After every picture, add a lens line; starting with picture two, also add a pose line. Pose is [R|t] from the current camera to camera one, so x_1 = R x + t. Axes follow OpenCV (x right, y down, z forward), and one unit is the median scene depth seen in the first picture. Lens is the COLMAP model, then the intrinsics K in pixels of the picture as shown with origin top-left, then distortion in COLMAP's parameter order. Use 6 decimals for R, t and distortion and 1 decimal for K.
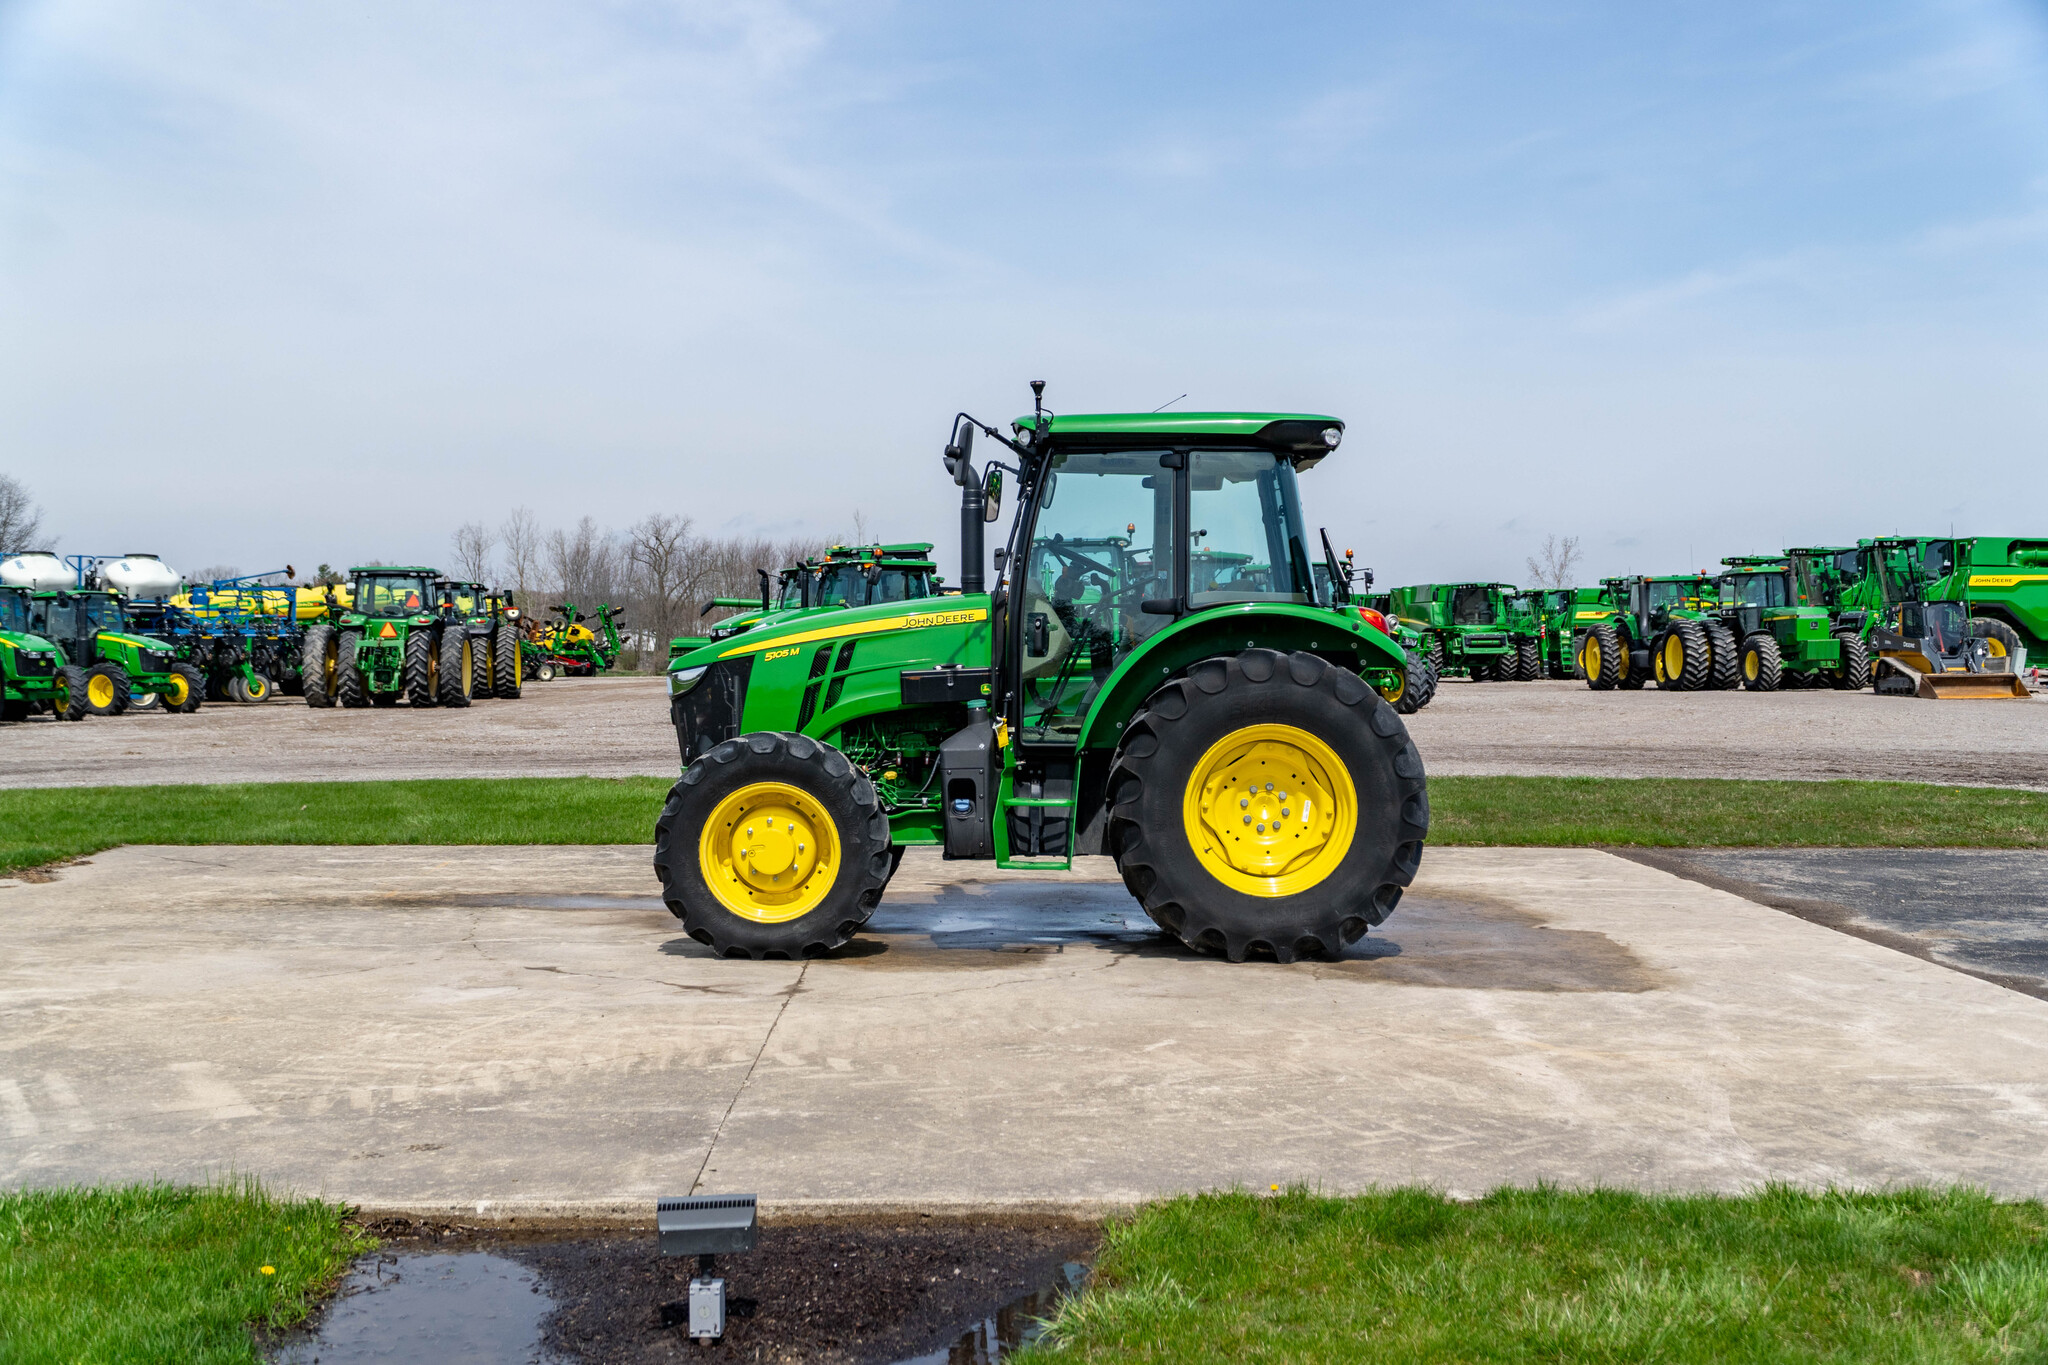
lens RADIAL K [[2305.3, 0, 1015.2], [0, 2305.3, 660.9], [0, 0, 1]] dist [0.077382, 0.009201]
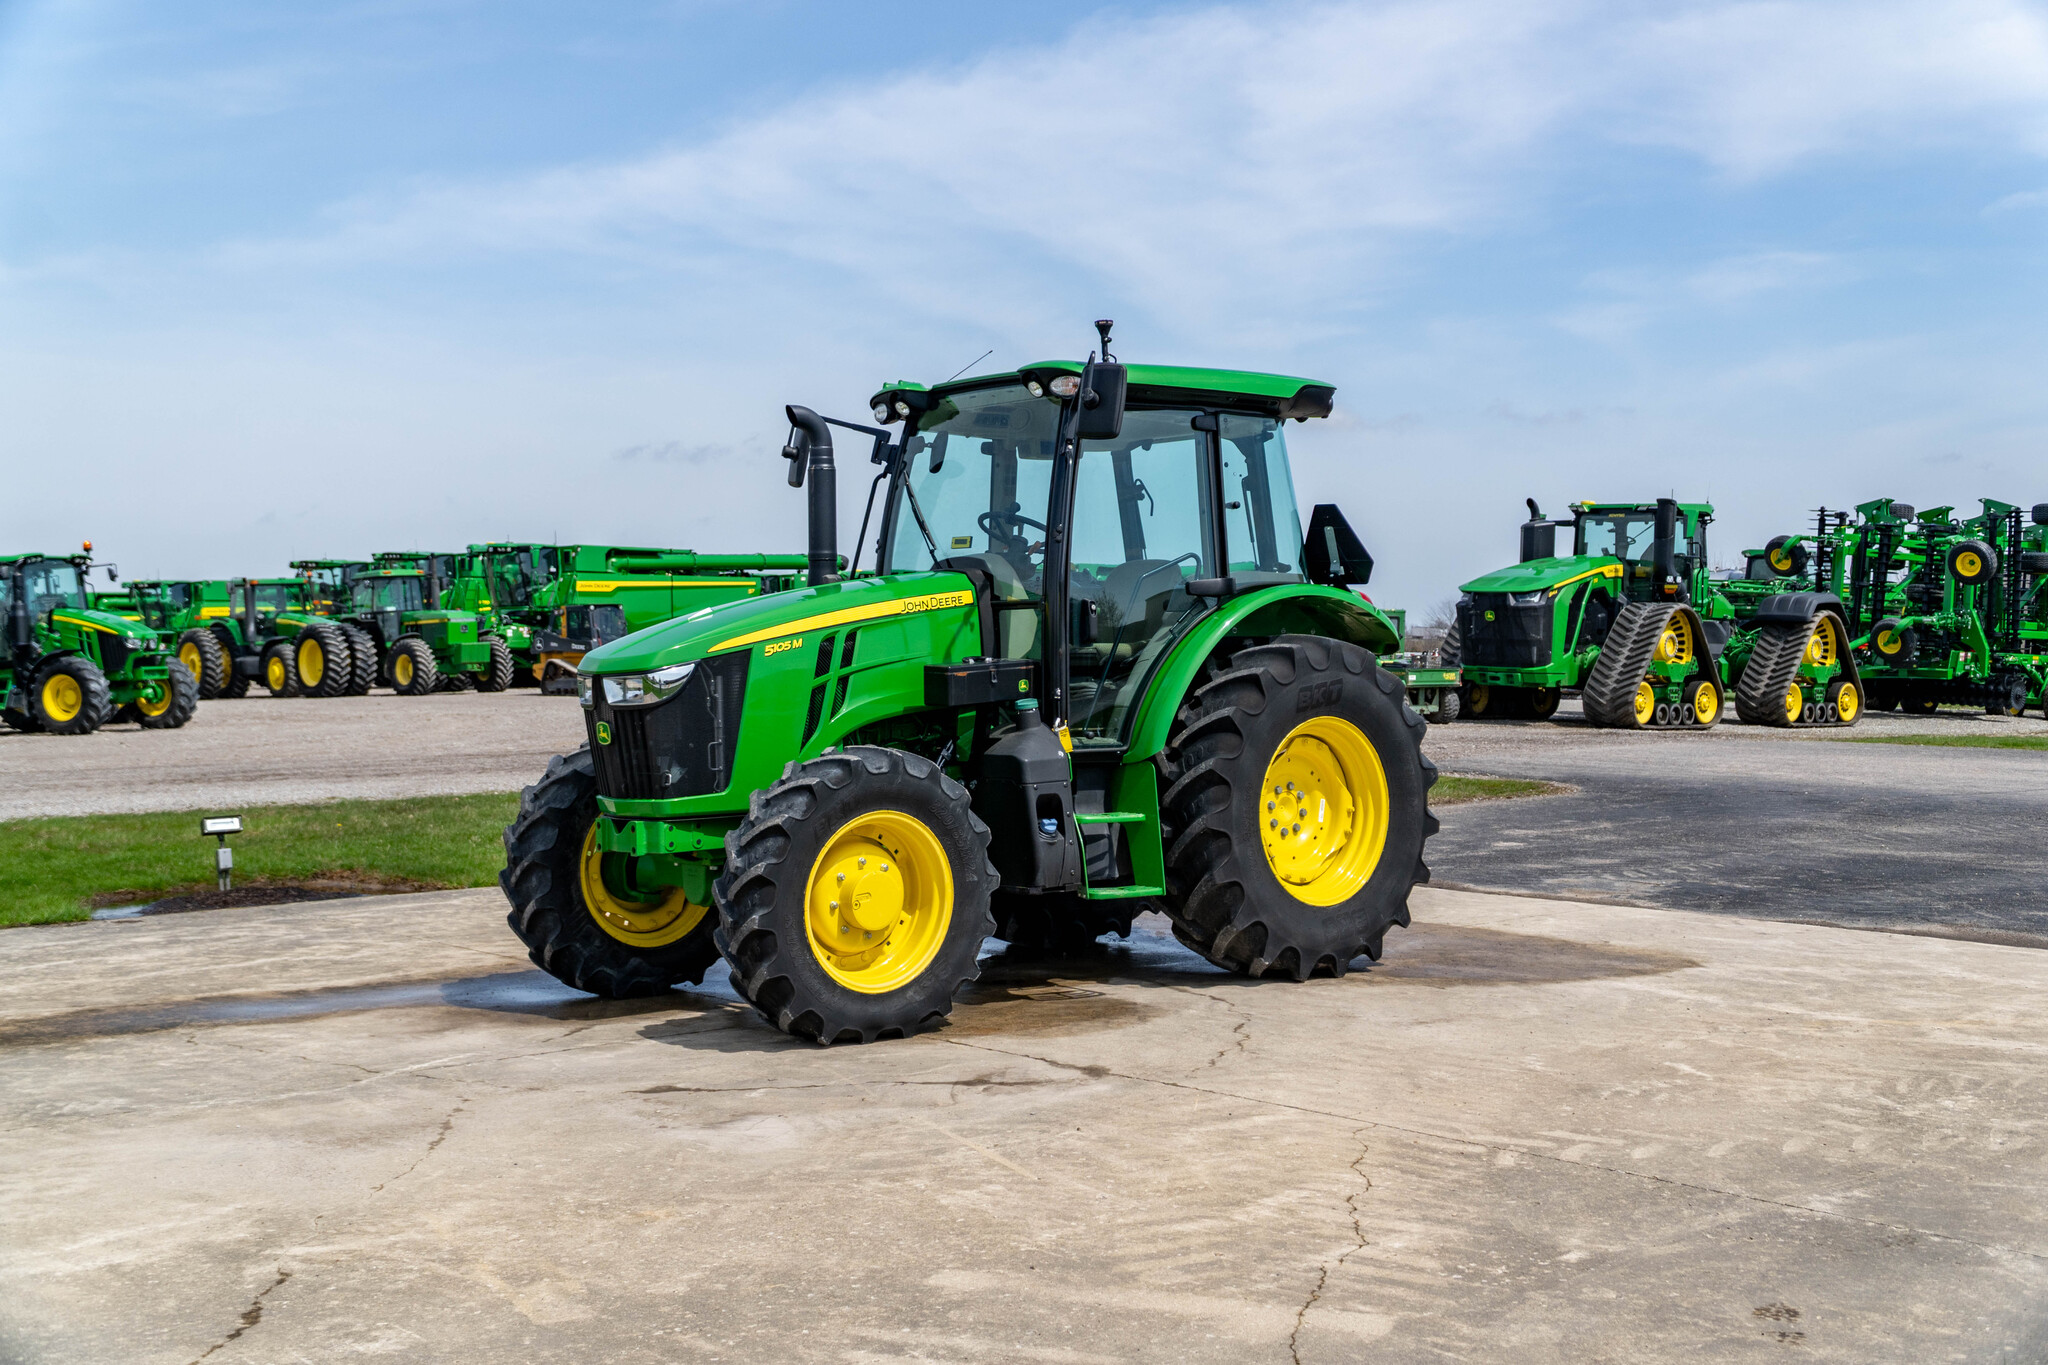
lens RADIAL K [[2305.3, 0, 1015.2], [0, 2305.3, 660.9], [0, 0, 1]] dist [0.077382, 0.009201]
pose [[0.765407, -0.013837, 0.643397, -0.287409], [0.016237, 0.999866, 0.002187, 0.000707], [-0.643341, 0.008773, 0.765529, 0.191157]]
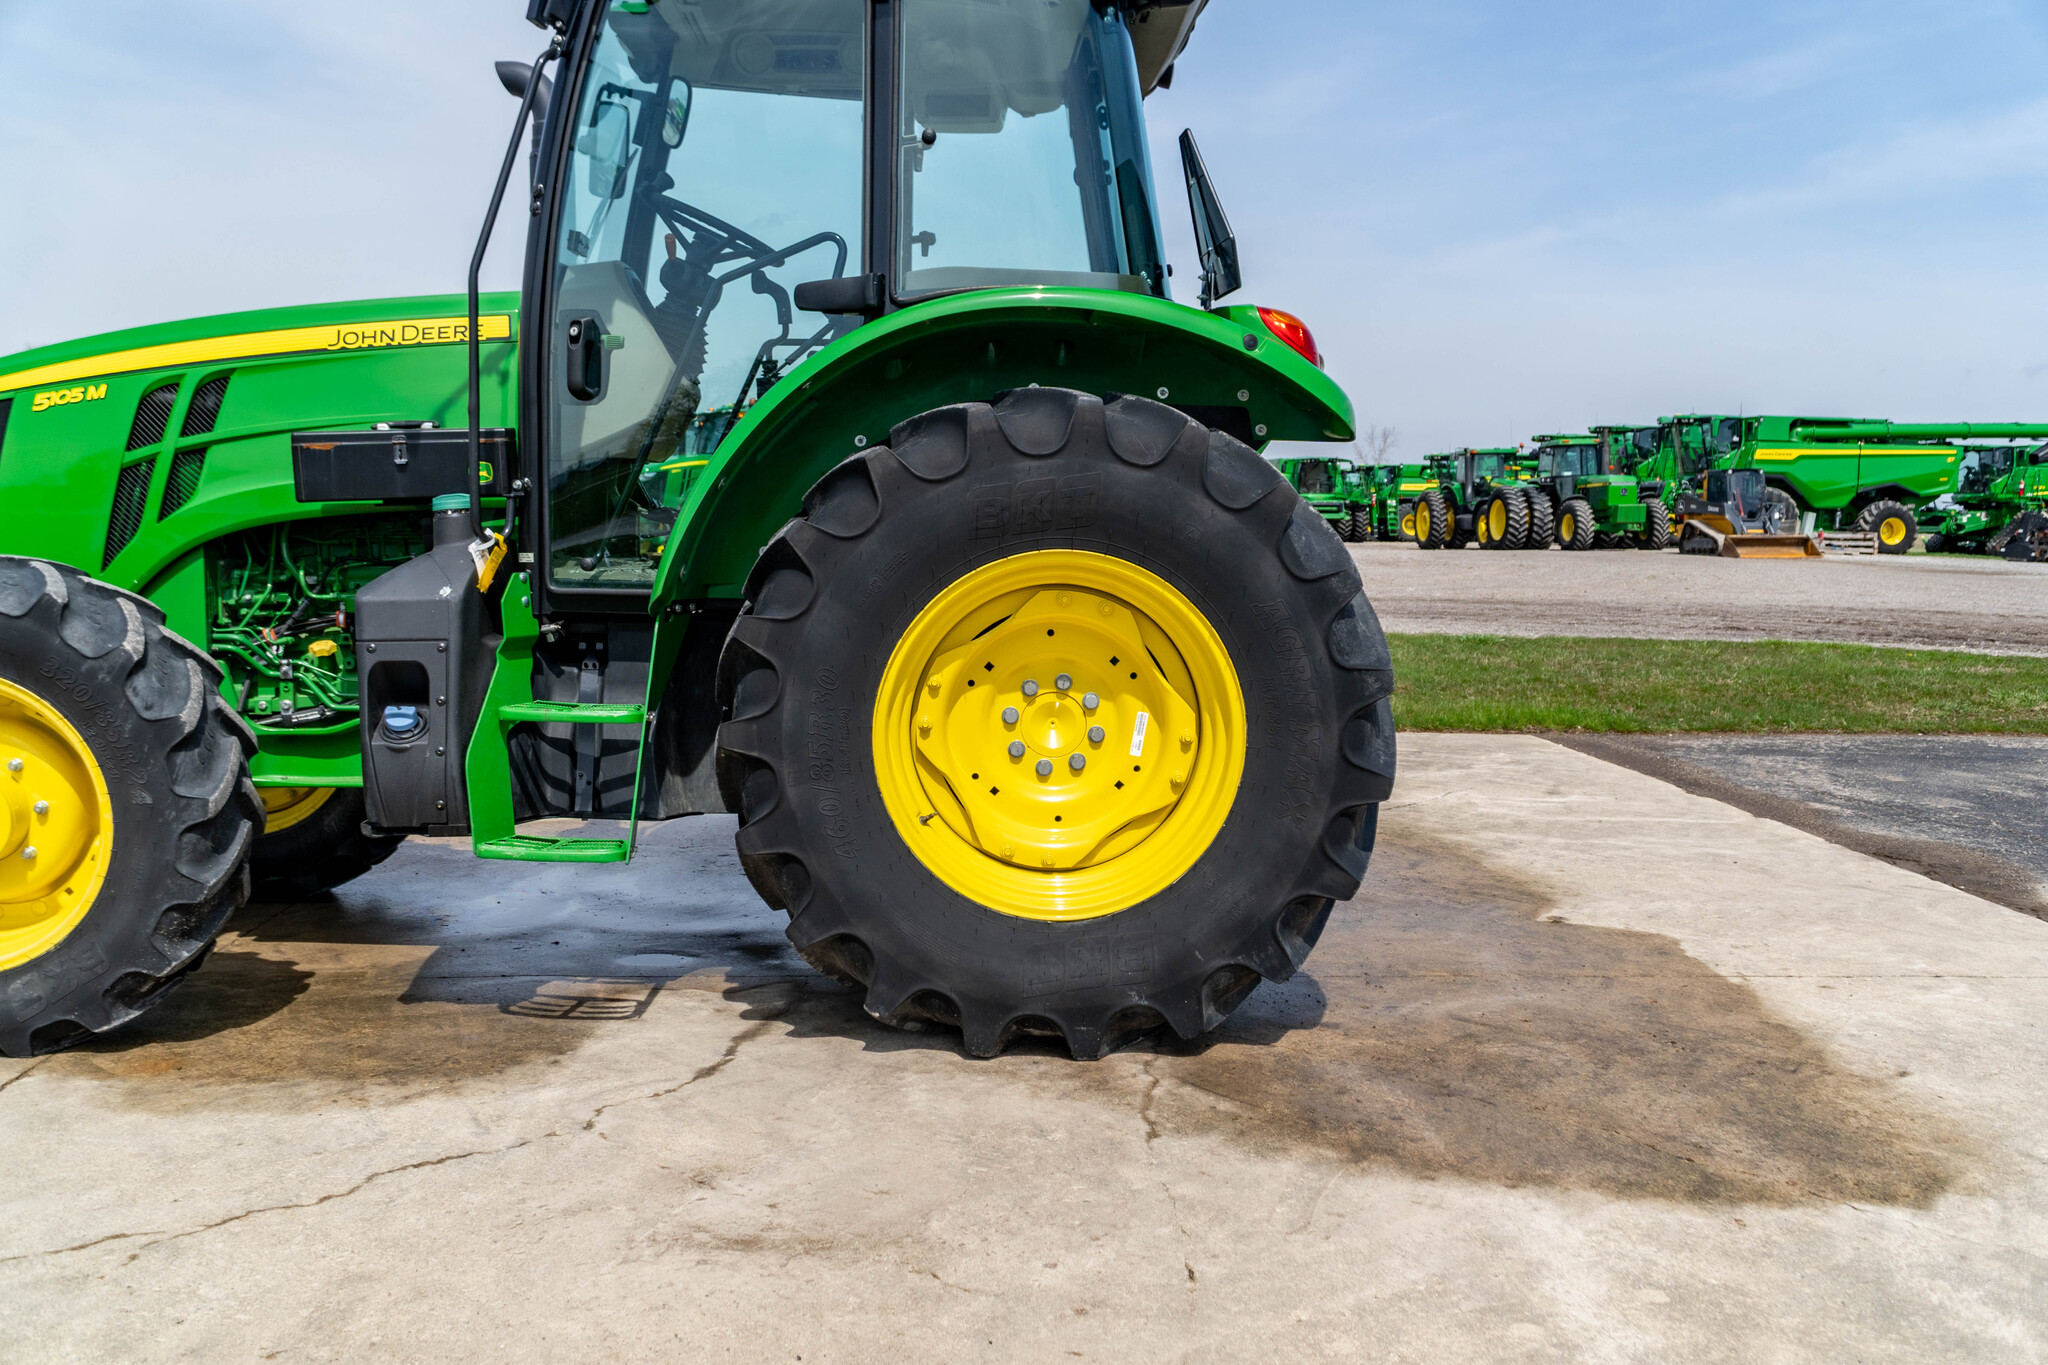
lens RADIAL K [[1822.5, 0, 1024.0], [0, 1822.5, 682.5], [0, 0, 1]] dist [0.032977, 0.002805]
pose [[0.998984, 0.007126, 0.044504, 0.043814], [-0.010870, 0.996366, 0.084476, 0.011660], [-0.043740, -0.084874, 0.995431, 0.321082]]
